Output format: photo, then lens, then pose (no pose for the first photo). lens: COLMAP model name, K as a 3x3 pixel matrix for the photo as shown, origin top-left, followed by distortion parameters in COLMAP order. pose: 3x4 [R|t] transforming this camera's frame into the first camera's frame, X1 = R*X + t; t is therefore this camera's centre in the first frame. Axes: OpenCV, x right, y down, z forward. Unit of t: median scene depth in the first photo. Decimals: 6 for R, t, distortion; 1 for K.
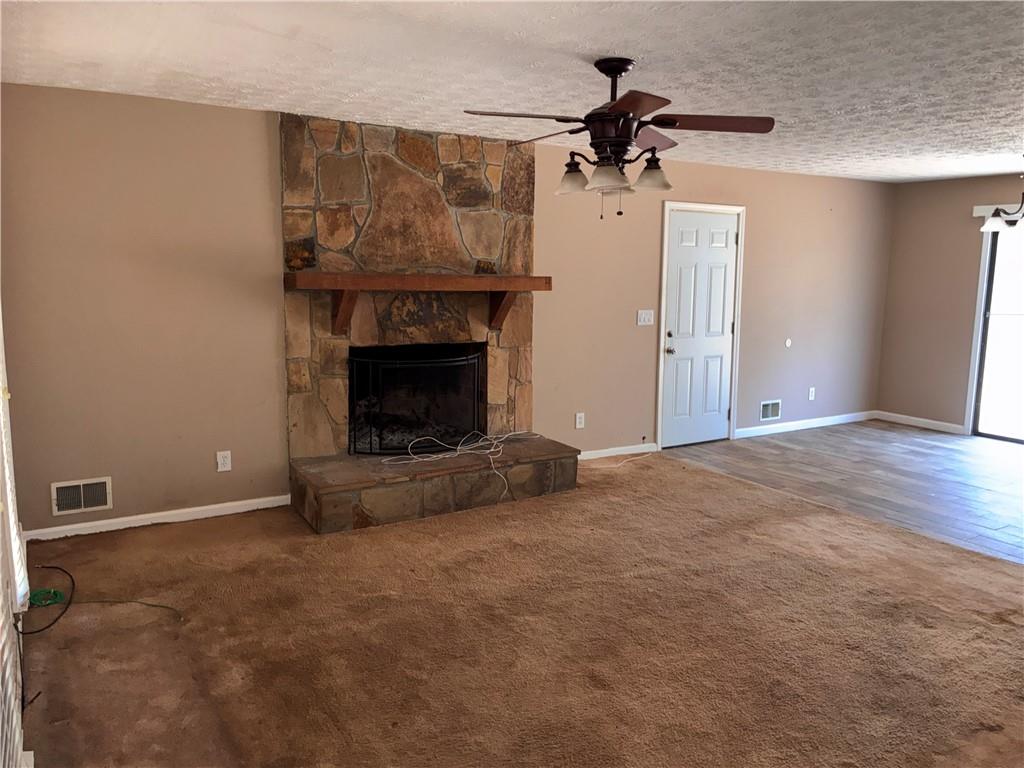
lens RADIAL K [[775.9, 0, 503.4], [0, 775.9, 384.5], [0, 0, 1]] dist [0.014560, -0.013159]
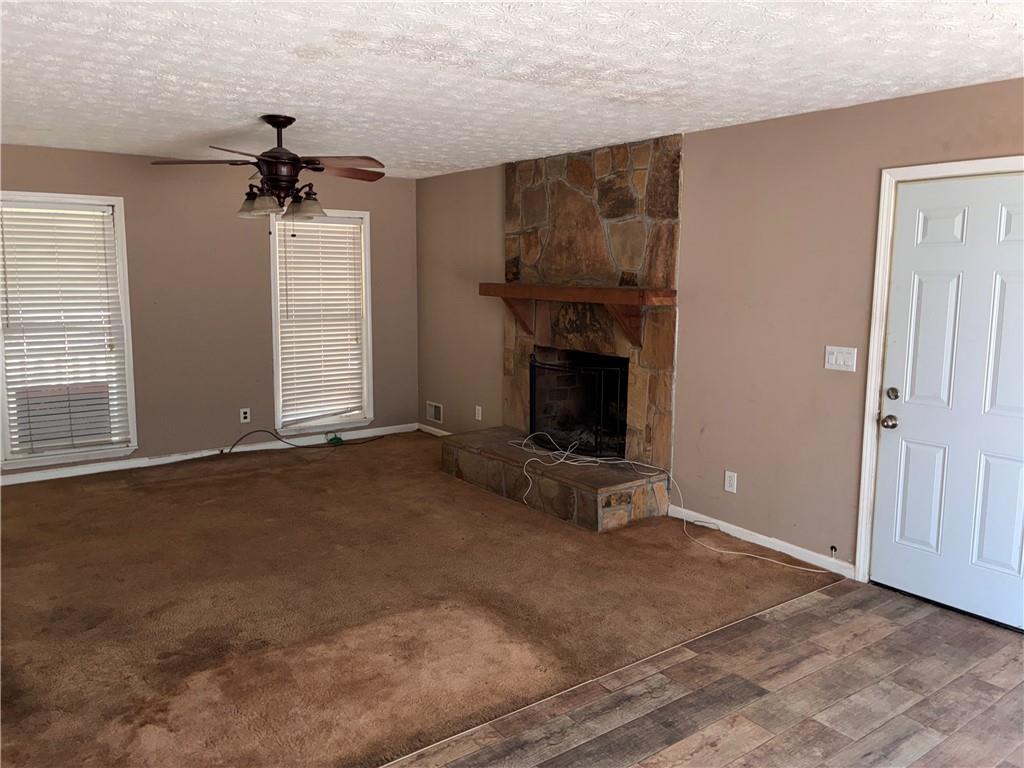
lens RADIAL K [[775.9, 0, 502.7], [0, 775.9, 380.2], [0, 0, 1]] dist [0.014560, -0.013159]
pose [[0.073403, 0.129267, -0.988889, 0.947480], [-0.147379, 0.982083, 0.117438, -0.123124], [0.986353, 0.137121, 0.091139, 0.808308]]
